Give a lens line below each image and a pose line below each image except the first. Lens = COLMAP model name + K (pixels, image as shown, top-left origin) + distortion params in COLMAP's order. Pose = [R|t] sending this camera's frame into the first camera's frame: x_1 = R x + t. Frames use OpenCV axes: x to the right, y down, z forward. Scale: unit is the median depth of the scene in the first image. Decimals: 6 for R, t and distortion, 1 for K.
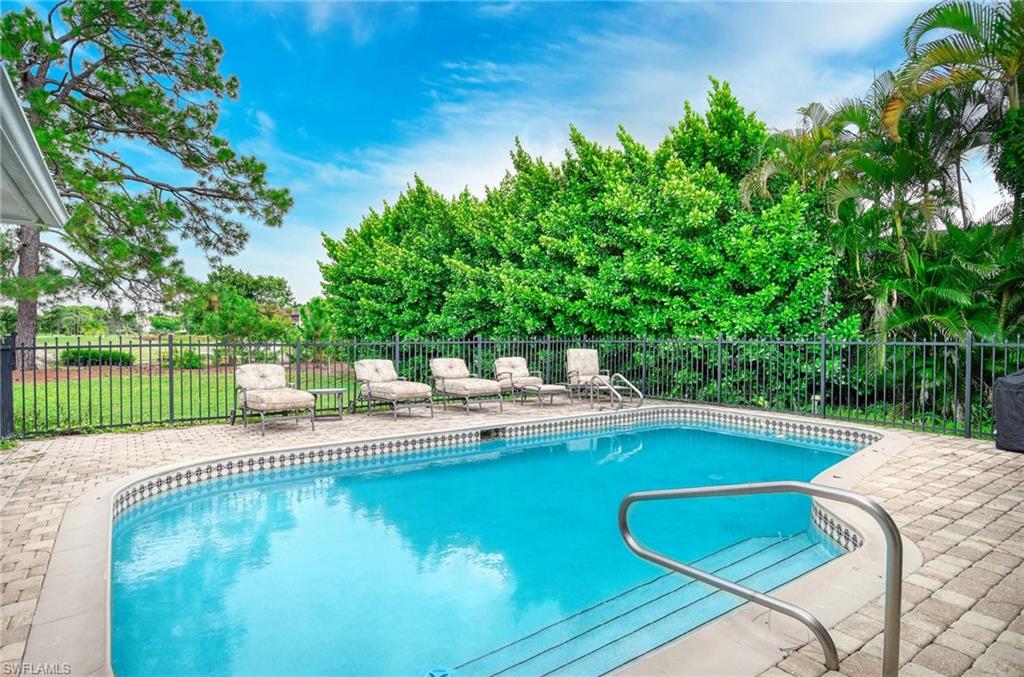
lens RADIAL K [[555.6, 0, 518.2], [0, 555.6, 338.6], [0, 0, 1]] dist [0.002094, -0.002212]
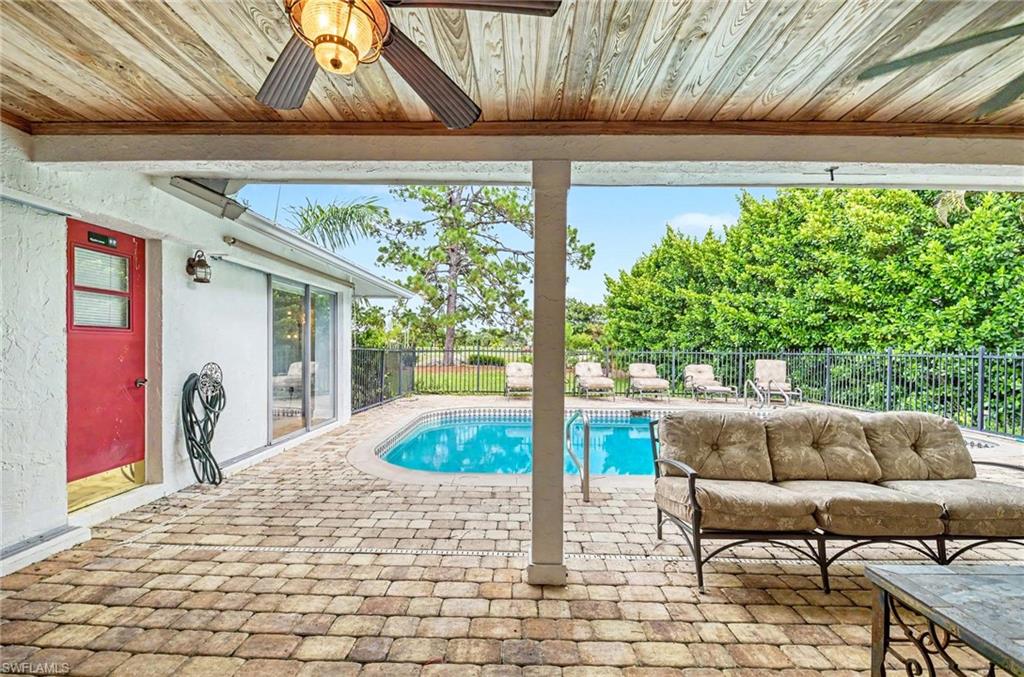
lens RADIAL K [[454.6, 0, 510.4], [0, 454.6, 342.4], [0, 0, 1]] dist [-0.000634, -0.000200]
pose [[0.805098, 0.001672, -0.593139, 0.217838], [-0.013276, 0.999796, -0.015200, 0.003497], [0.592993, 0.020112, 0.804956, -0.095479]]
